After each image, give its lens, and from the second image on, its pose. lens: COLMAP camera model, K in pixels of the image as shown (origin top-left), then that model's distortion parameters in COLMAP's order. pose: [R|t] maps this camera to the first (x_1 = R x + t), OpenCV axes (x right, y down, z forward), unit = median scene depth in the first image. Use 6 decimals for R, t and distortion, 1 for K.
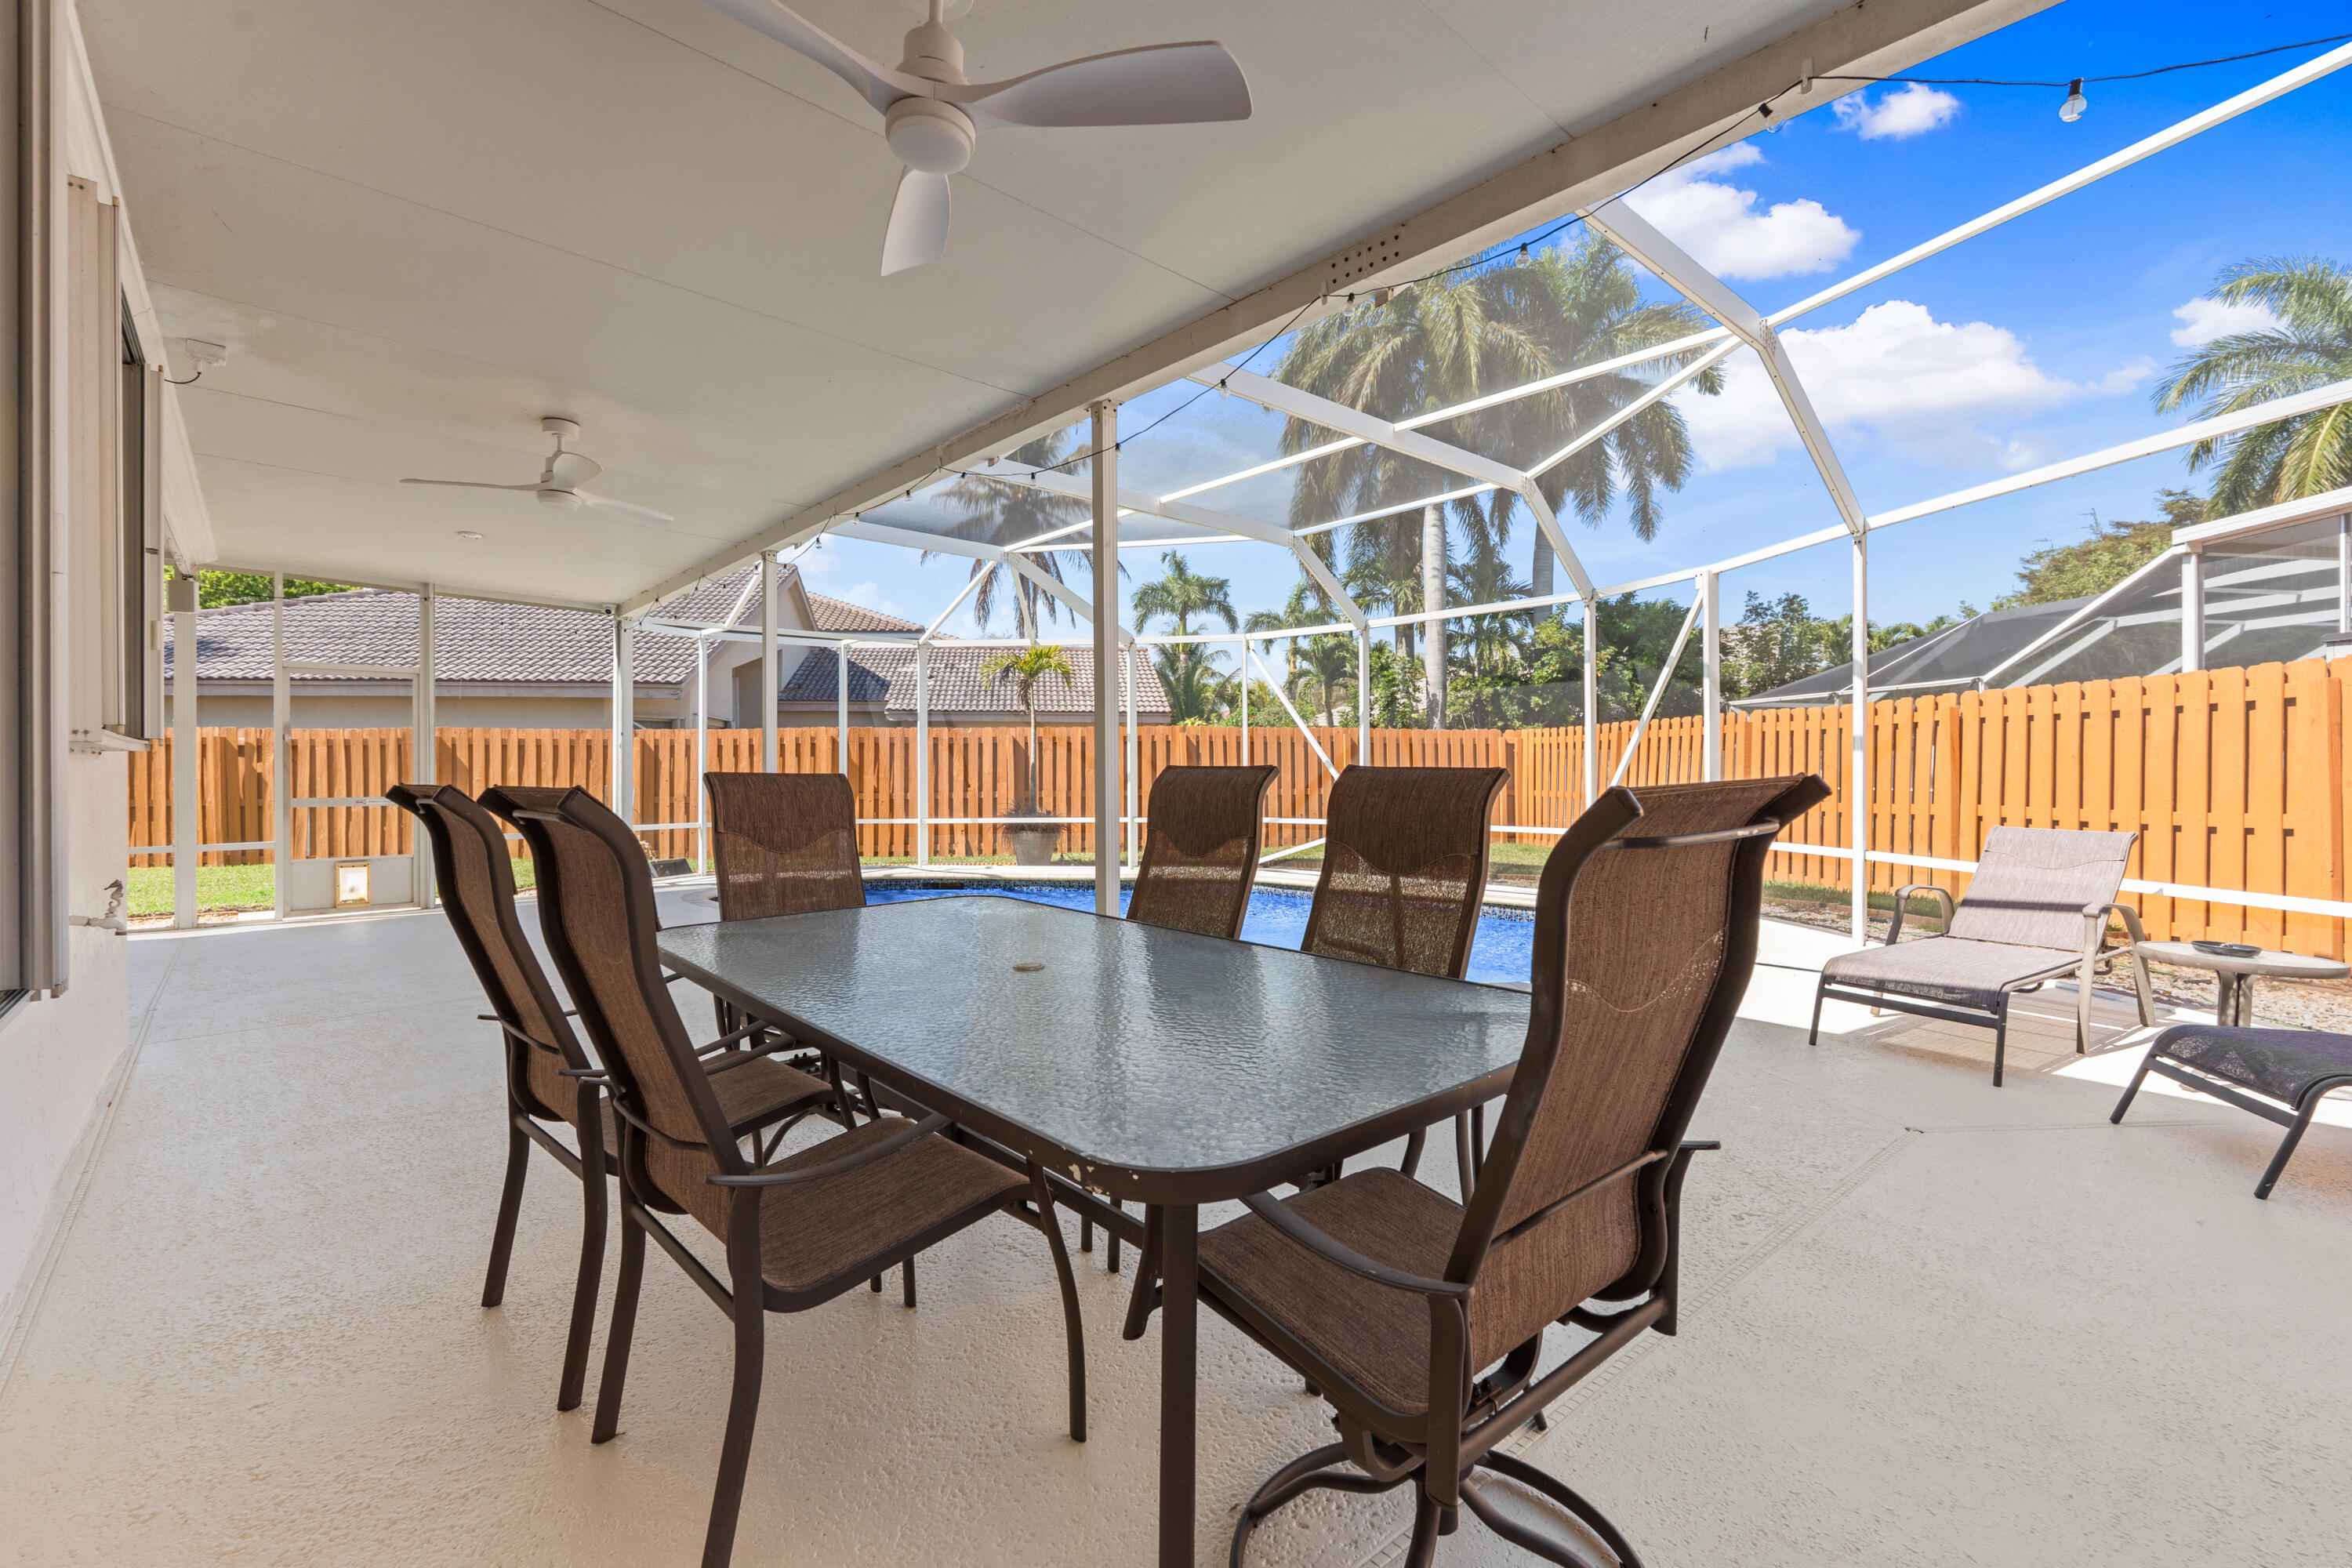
lens RADIAL K [[1029.9, 0, 1171.1], [0, 1029.9, 781.3], [0, 0, 1]] dist [0.000746, -0.000336]
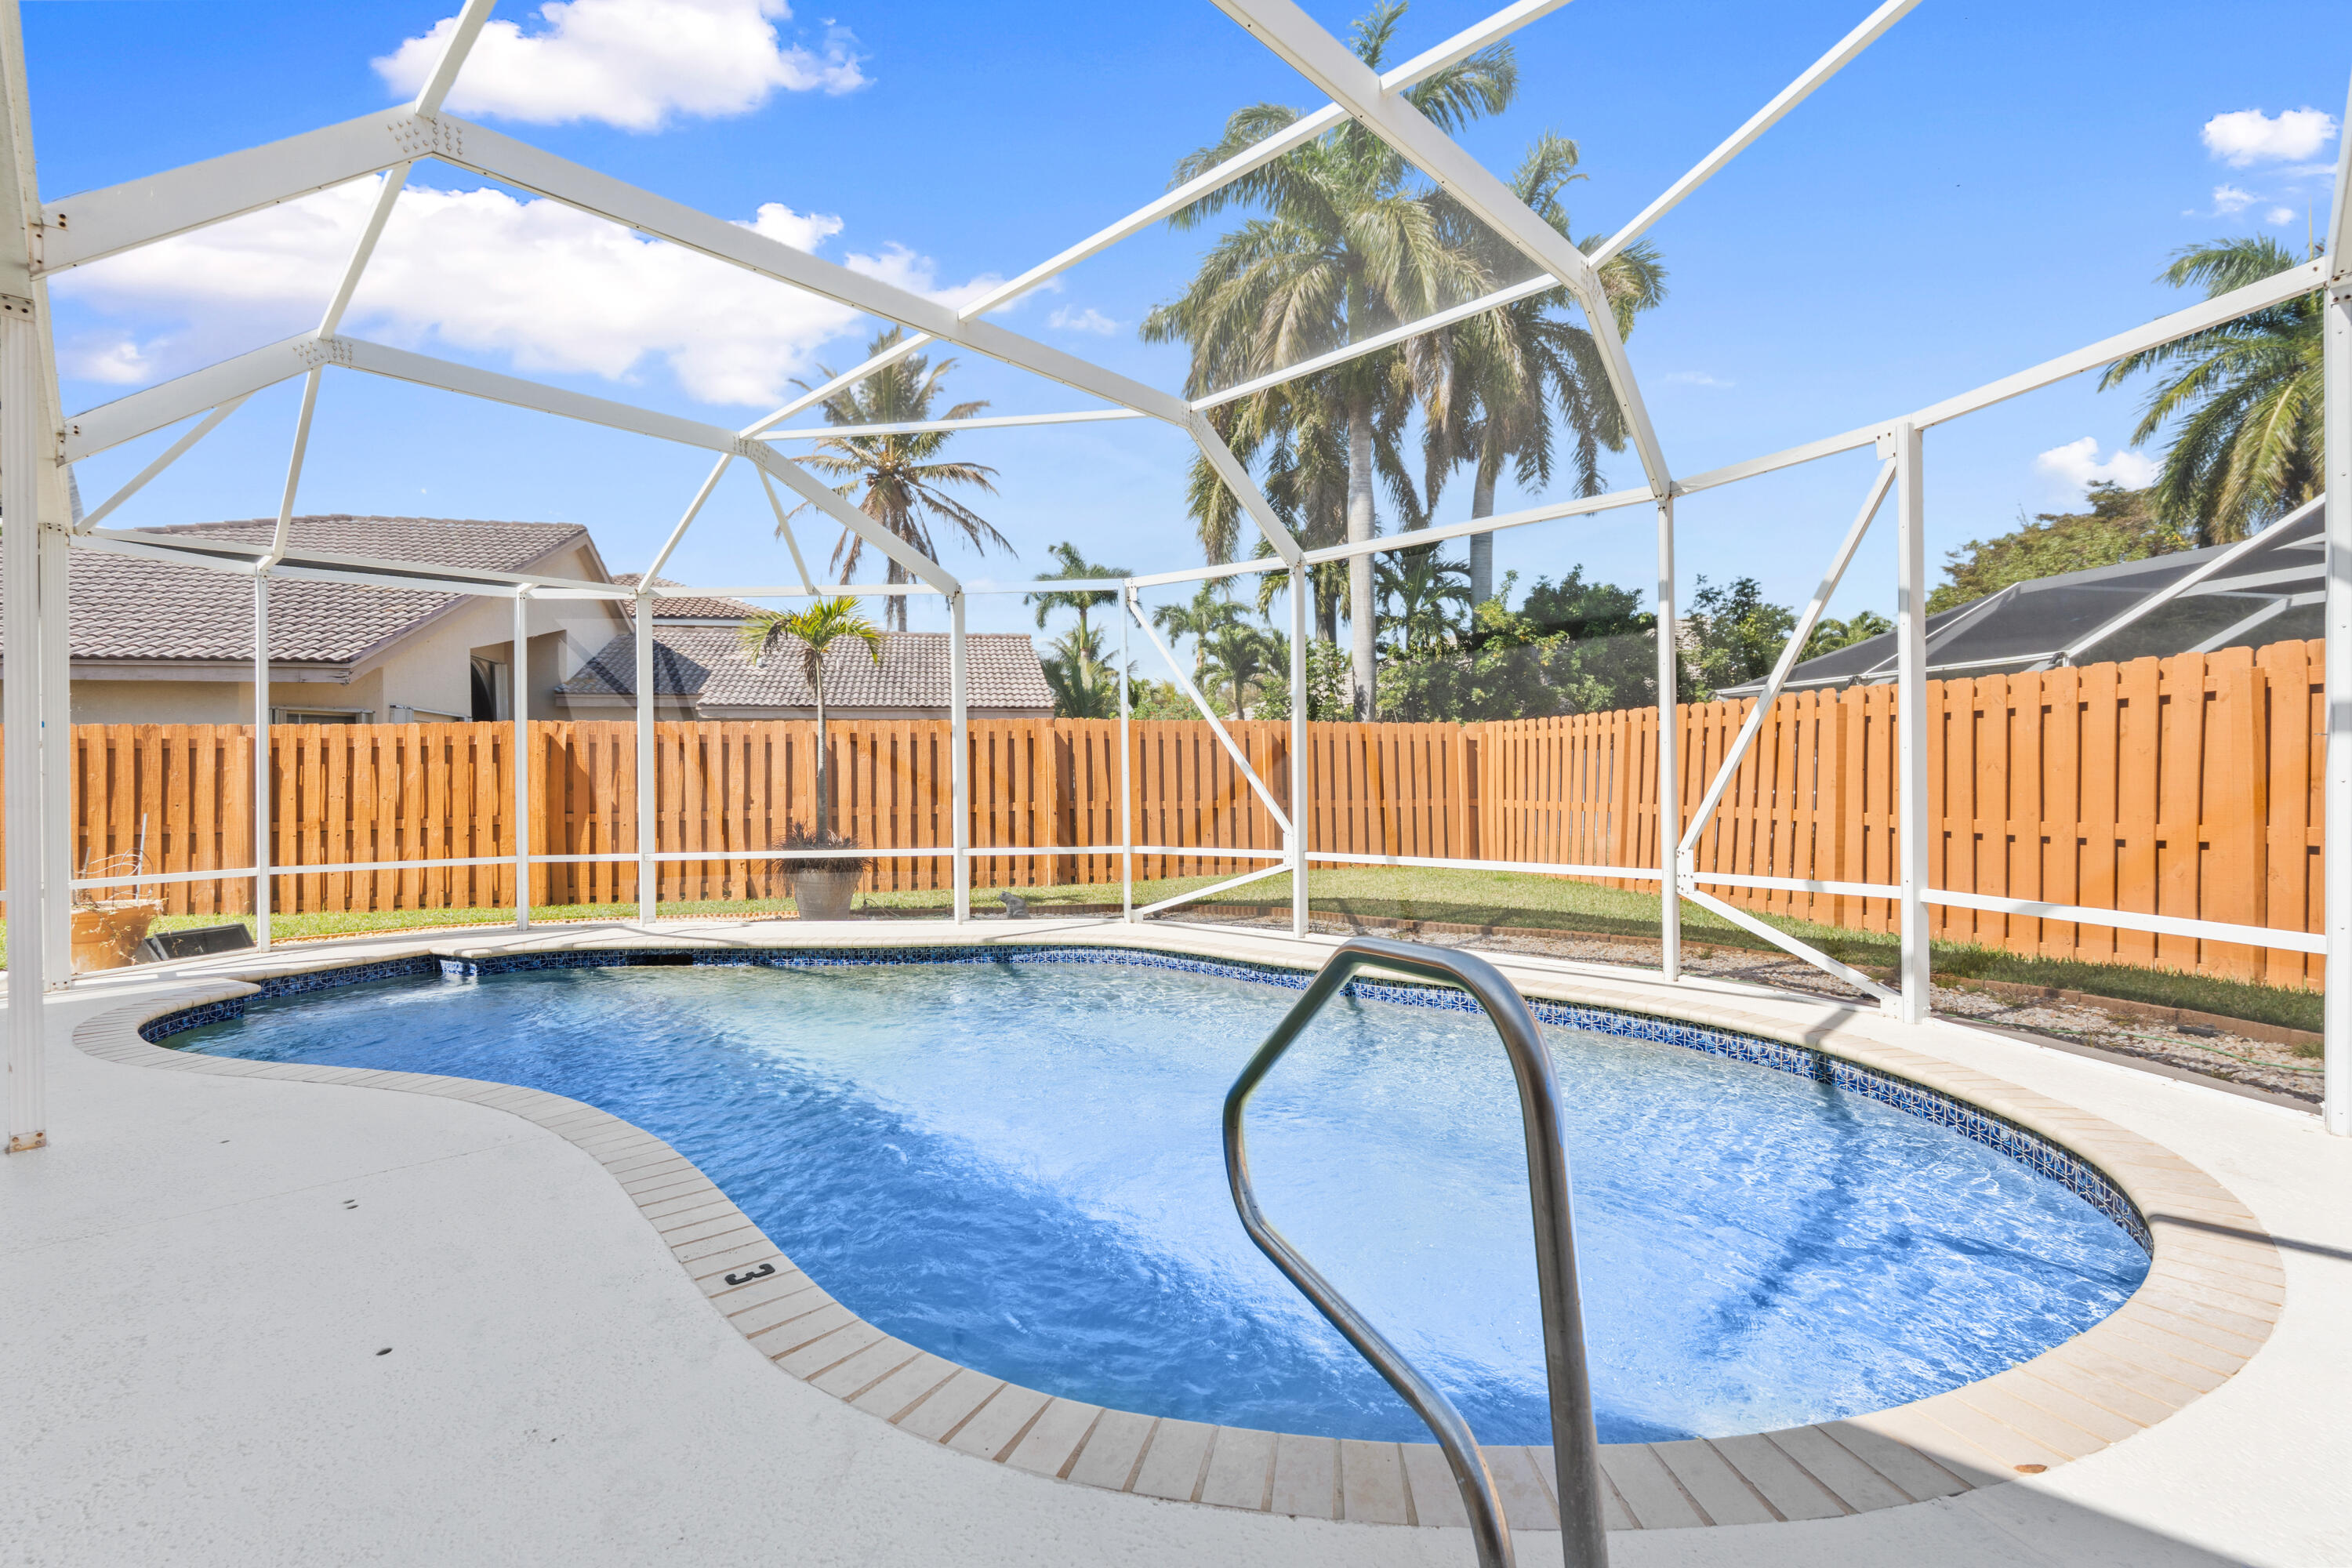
lens RADIAL K [[1029.9, 0, 1171.1], [0, 1029.9, 781.3], [0, 0, 1]] dist [0.000746, -0.000336]
pose [[0.996220, -0.008247, 0.086474, 0.036076], [0.008666, 0.999952, -0.004462, -0.004254], [-0.086433, 0.005194, 0.996244, 0.264132]]
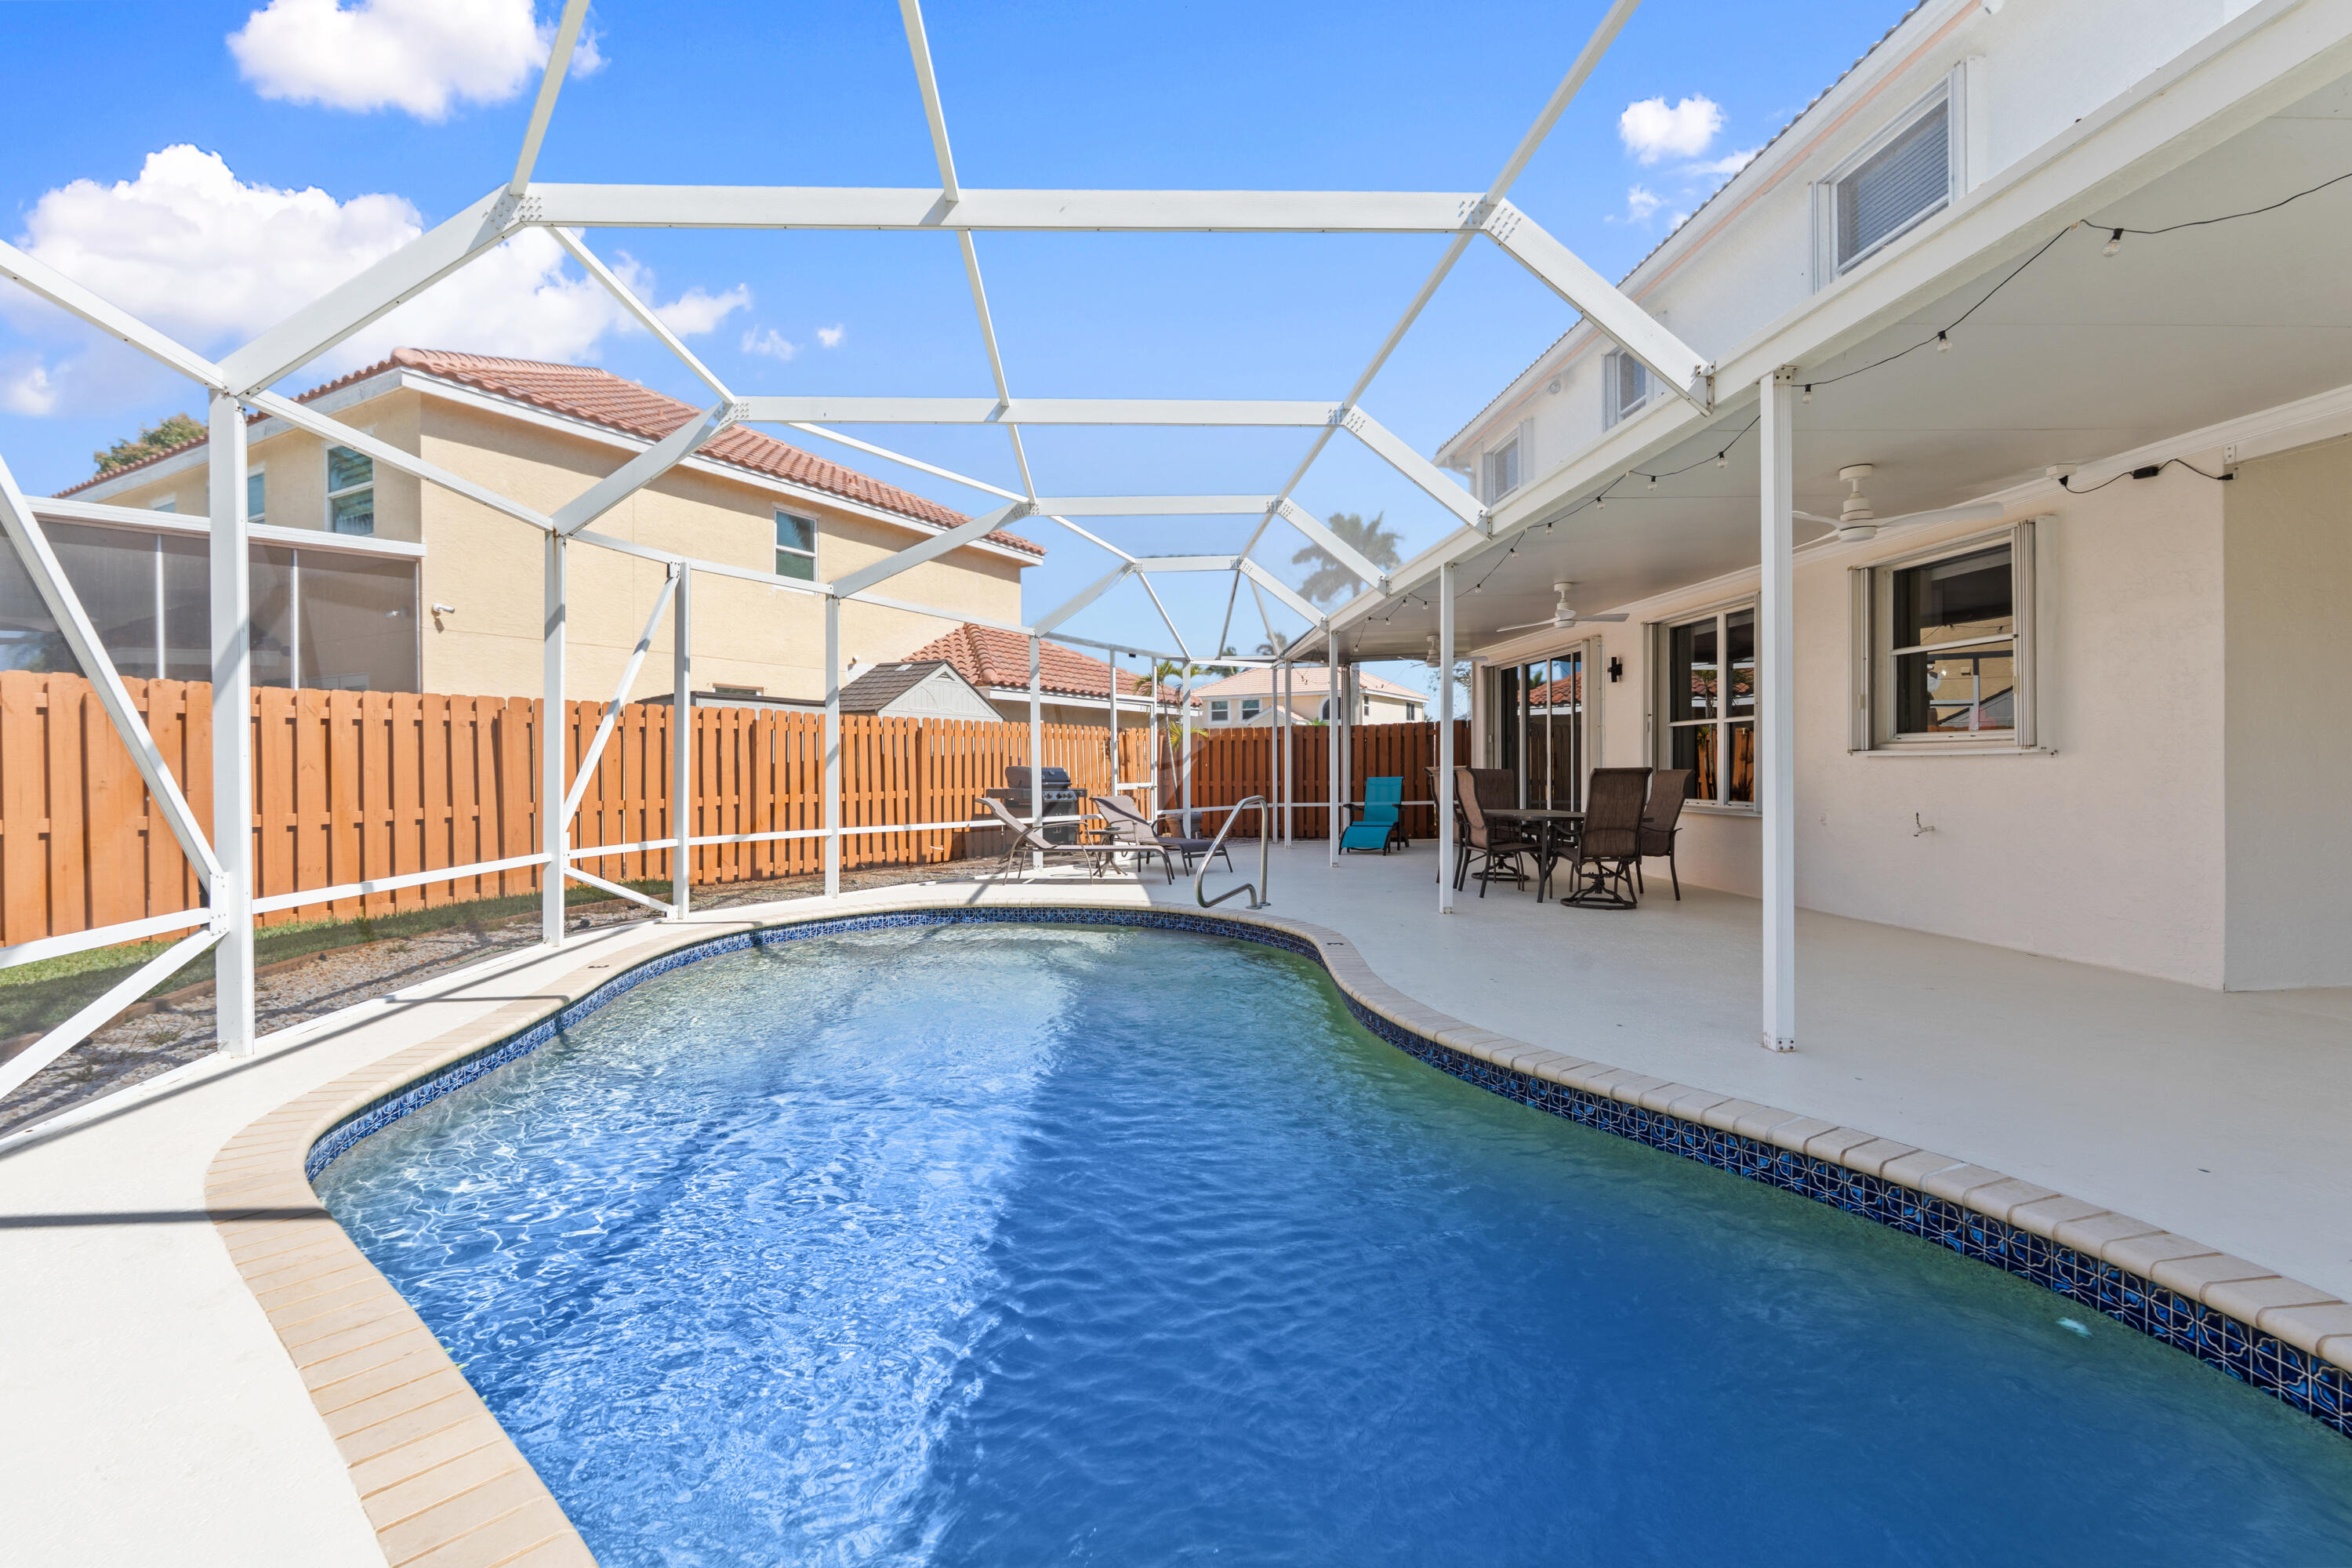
lens RADIAL K [[1029.9, 0, 1171.1], [0, 1029.9, 781.3], [0, 0, 1]] dist [0.000746, -0.000336]
pose [[-0.796636, -0.002724, 0.604454, -0.239910], [0.010456, 0.999778, 0.018285, -0.008140], [-0.604369, 0.020886, -0.796430, 0.841828]]
